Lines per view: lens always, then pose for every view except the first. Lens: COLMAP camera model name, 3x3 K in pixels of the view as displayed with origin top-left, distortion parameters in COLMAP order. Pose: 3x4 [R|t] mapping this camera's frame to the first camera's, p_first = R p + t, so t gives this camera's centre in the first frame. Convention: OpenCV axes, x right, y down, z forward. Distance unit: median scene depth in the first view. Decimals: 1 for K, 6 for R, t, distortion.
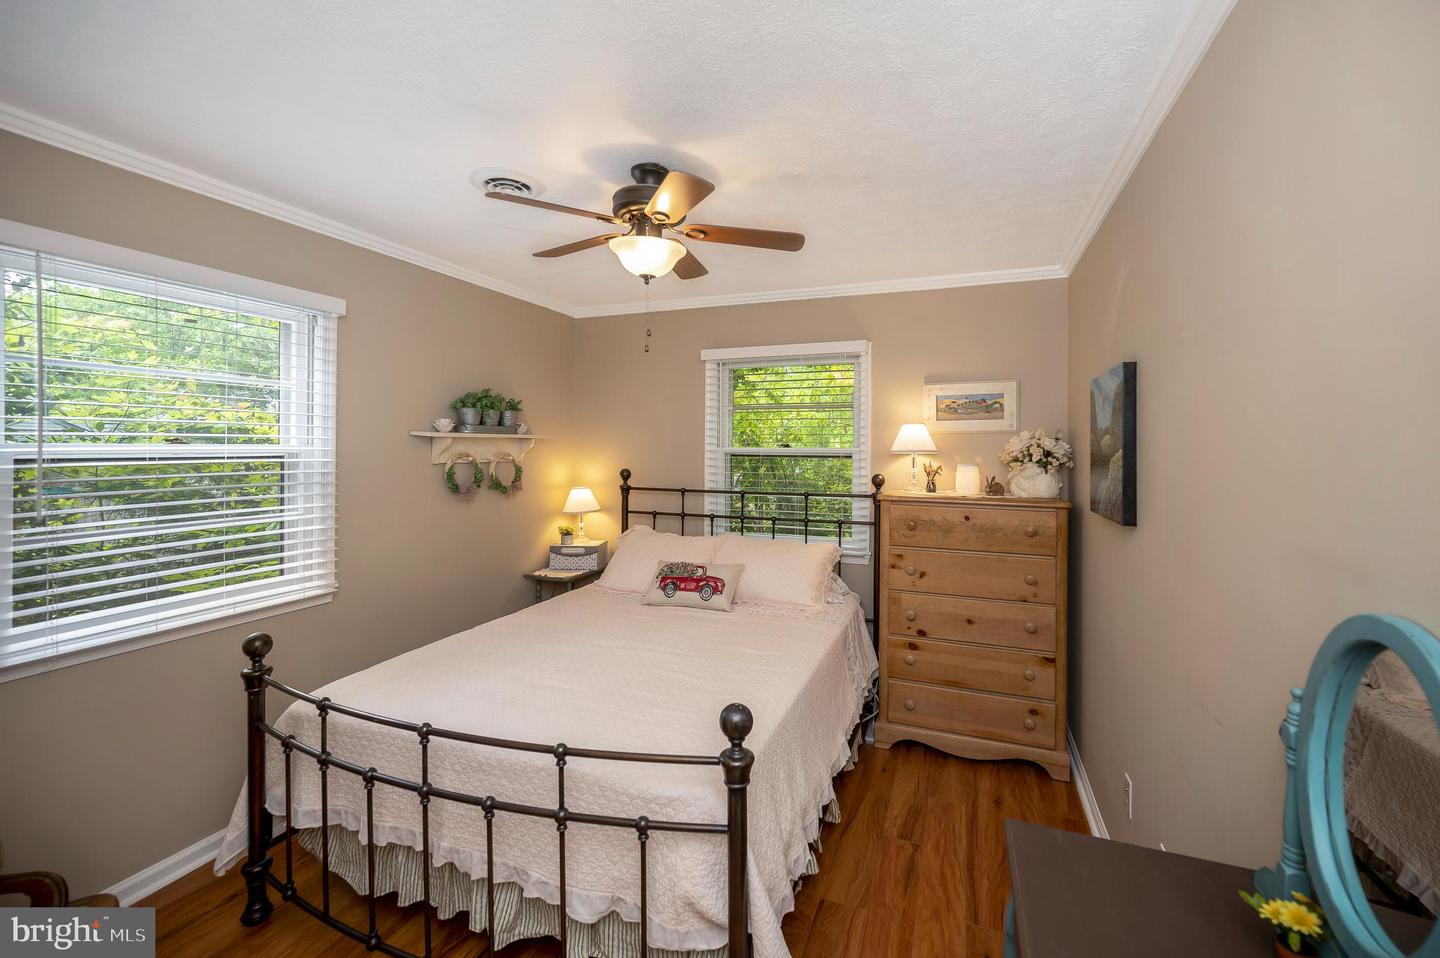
lens RADIAL K [[596.5, 0, 734.7], [0, 596.5, 469.2], [0, 0, 1]] dist [0.000171, -0.000076]
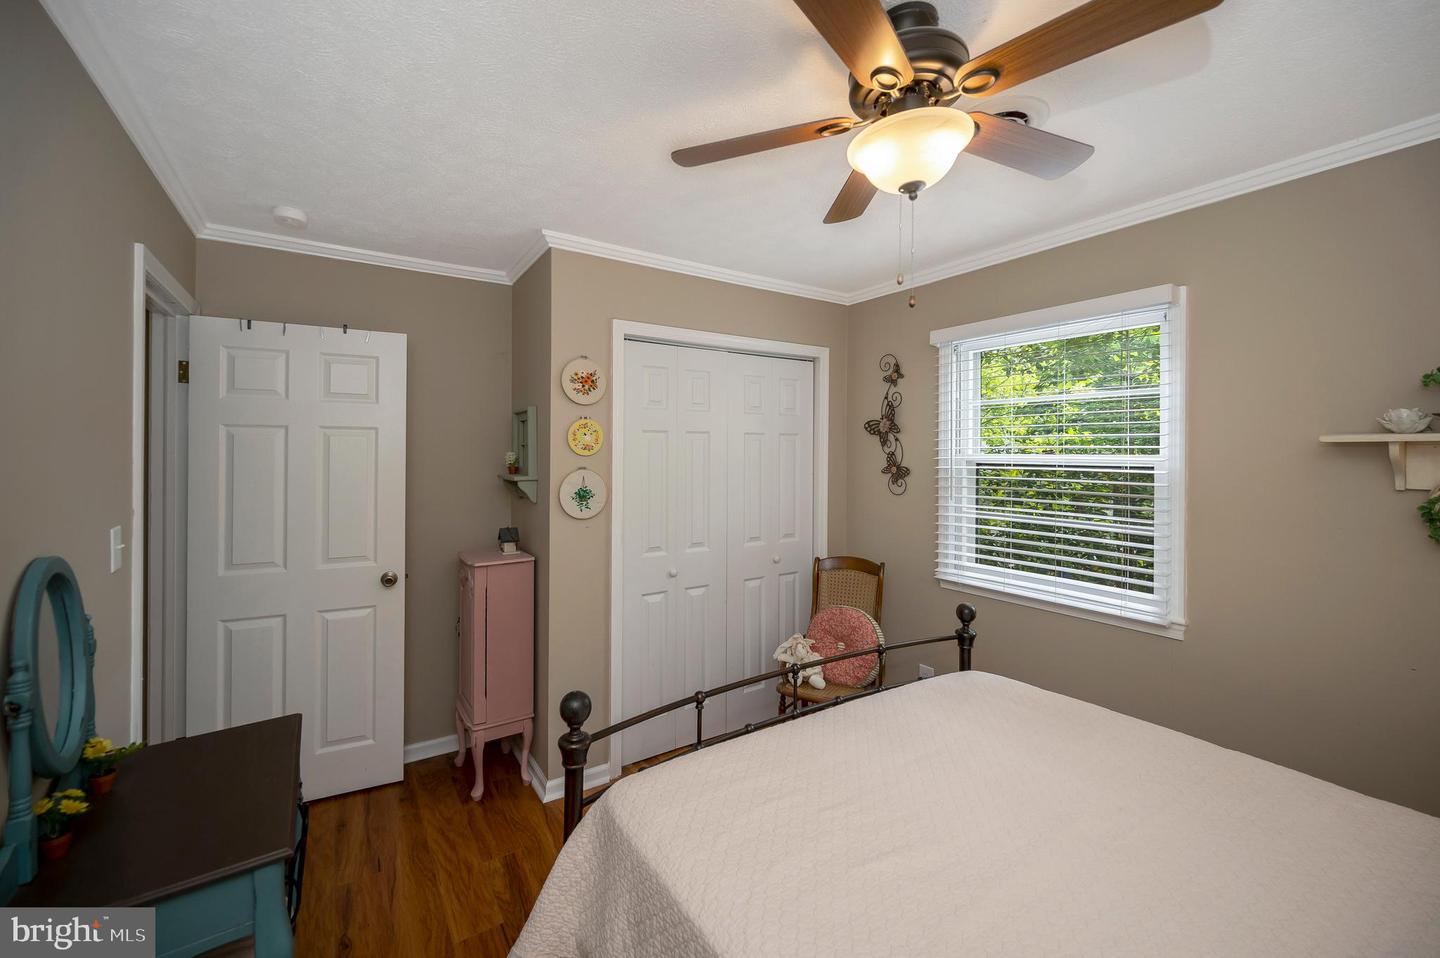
lens RADIAL K [[593.7, 0, 724.2], [0, 593.7, 458.0], [0, 0, 1]] dist [0.000369, -0.000176]
pose [[-0.586124, 0.001677, -0.810220, 0.473379], [-0.039893, 0.998725, 0.030927, -0.045581], [0.809239, 0.050449, -0.585310, 1.177340]]
